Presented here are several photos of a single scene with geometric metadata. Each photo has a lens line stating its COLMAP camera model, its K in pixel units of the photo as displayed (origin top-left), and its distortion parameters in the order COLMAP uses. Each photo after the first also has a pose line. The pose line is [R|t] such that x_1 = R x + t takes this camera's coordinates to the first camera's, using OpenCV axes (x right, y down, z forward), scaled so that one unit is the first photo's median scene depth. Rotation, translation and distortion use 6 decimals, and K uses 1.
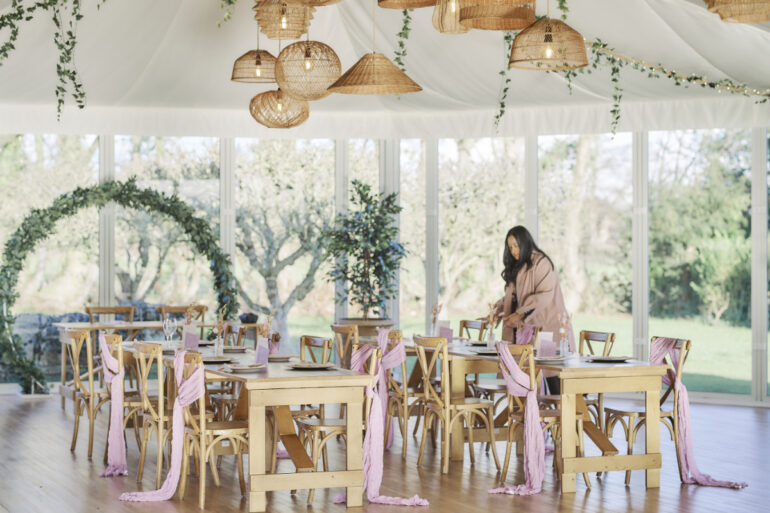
lens RADIAL K [[1825.4, 0, 371.7], [0, 1825.4, 255.1], [0, 0, 1]] dist [-0.032893, -0.024137]
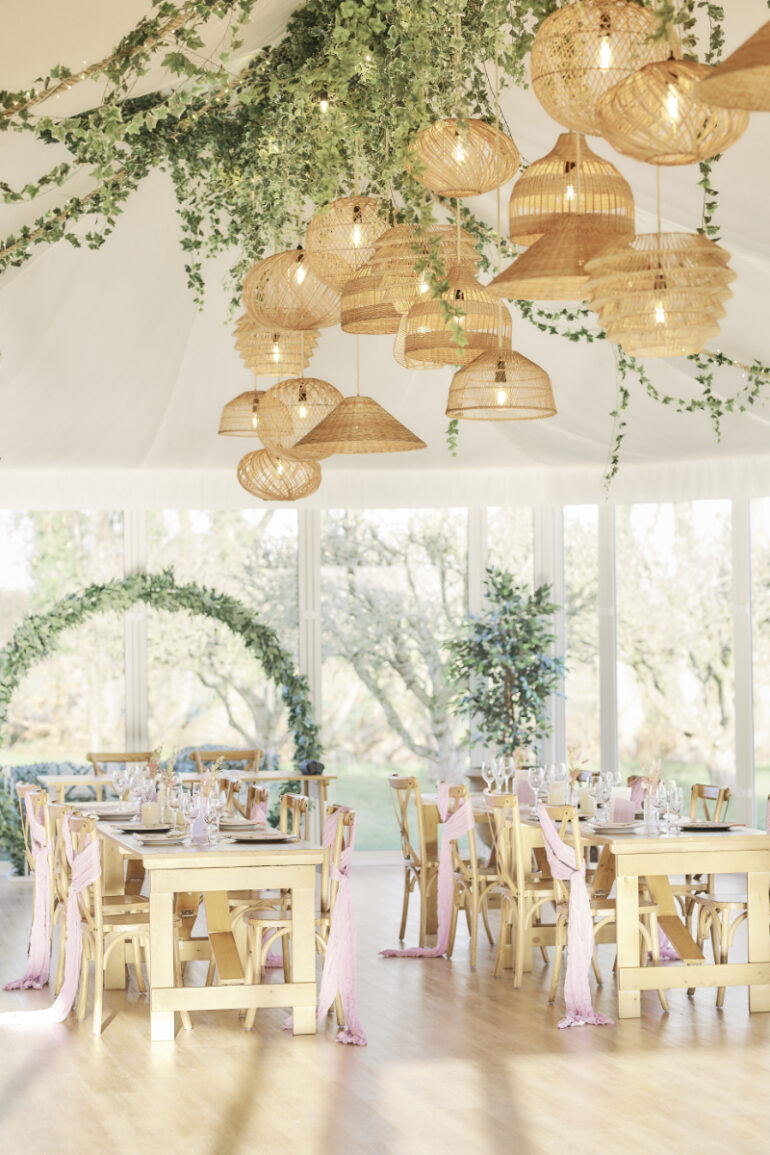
lens RADIAL K [[2738.1, 0, 385.0], [0, 2738.1, 577.5], [0, 0, 1]] dist [-0.032893, -0.024137]
pose [[0.988299, -0.015583, -0.151732, 0.115360], [0.010540, 0.999367, -0.033982, -0.002314], [0.152165, 0.031985, 0.987837, -0.034460]]
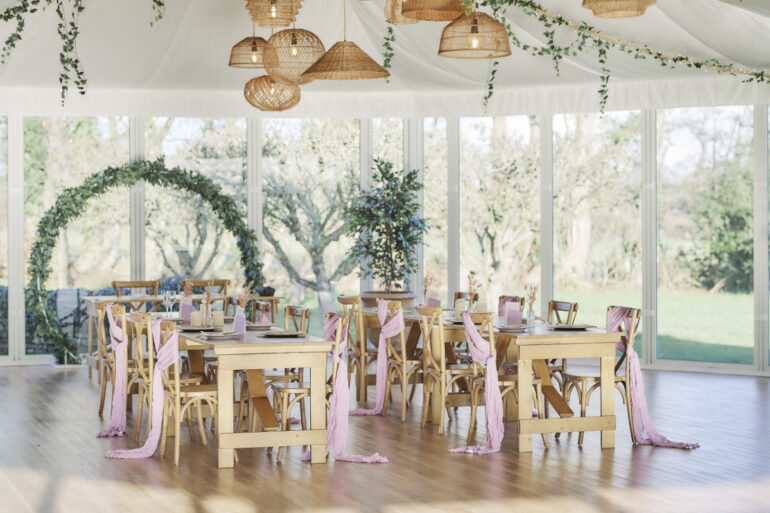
lens RADIAL K [[1873.1, 0, 385.0], [0, 1873.1, 256.5], [0, 0, 1]] dist [-0.017517, -0.466601]
pose [[0.998505, -0.003656, -0.054544, 0.056149], [0.004396, 0.999900, 0.013450, 0.000444], [0.054489, -0.013670, 0.998421, -0.063129]]
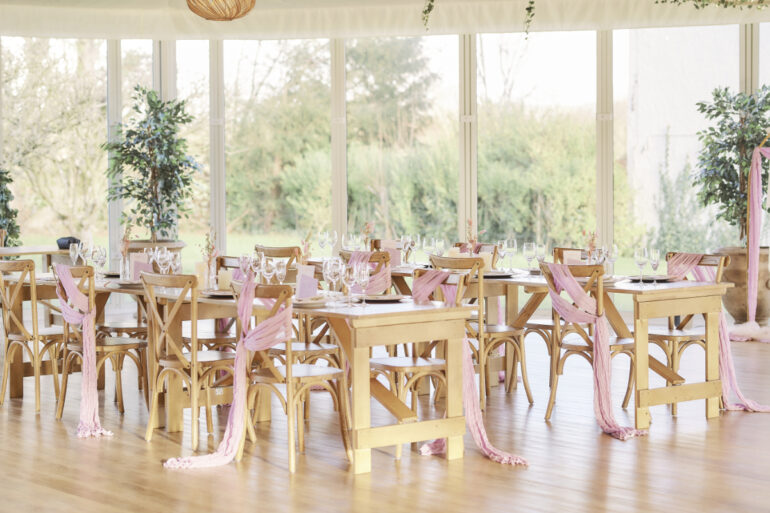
lens RADIAL K [[1825.4, 0, 371.7], [0, 1825.4, 255.1], [0, 0, 1]] dist [-0.032893, -0.024137]
pose [[0.948528, -0.025427, 0.315670, -0.195647], [0.010883, 0.998800, 0.047754, 0.000203], [-0.316505, -0.041860, 0.947667, 0.125087]]
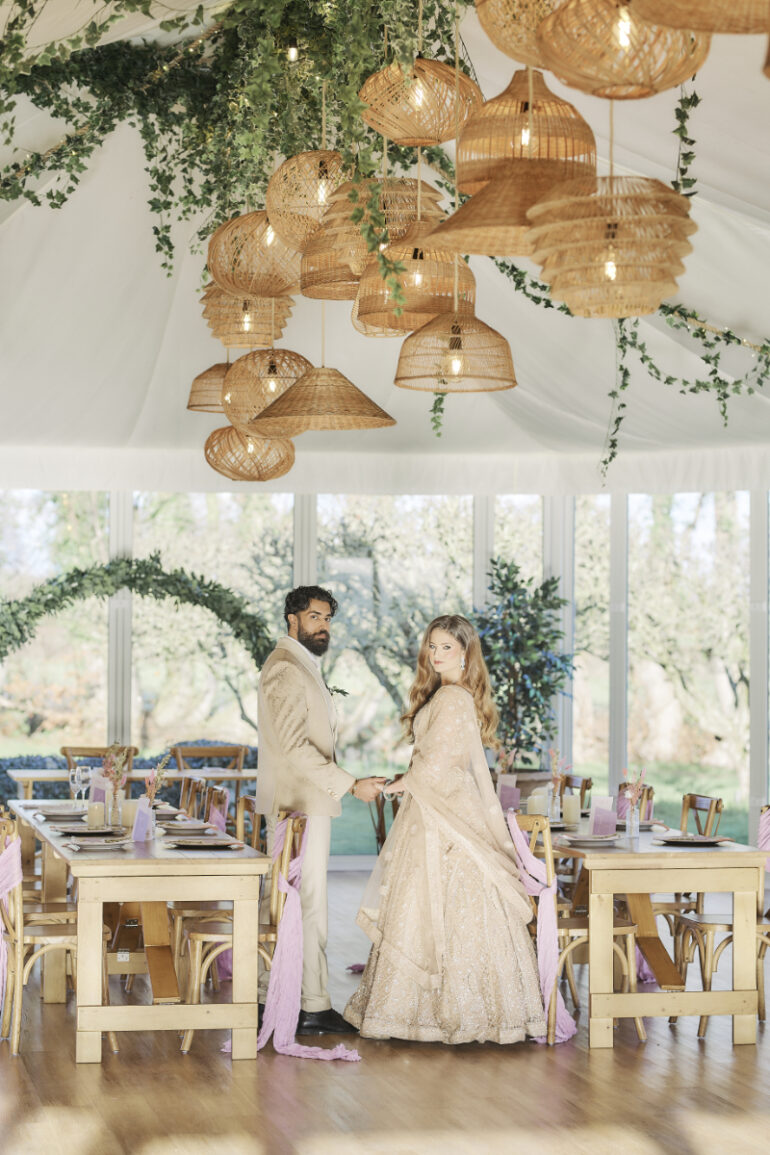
lens RADIAL K [[2760.6, 0, 385.0], [0, 2760.6, 577.5], [0, 0, 1]] dist [-0.031416, 0.013630]
pose [[0.984901, 0.002255, -0.173101, 0.130783], [-0.007878, 0.999463, -0.031806, -0.002347], [0.172936, 0.032690, 0.984390, 0.018093]]
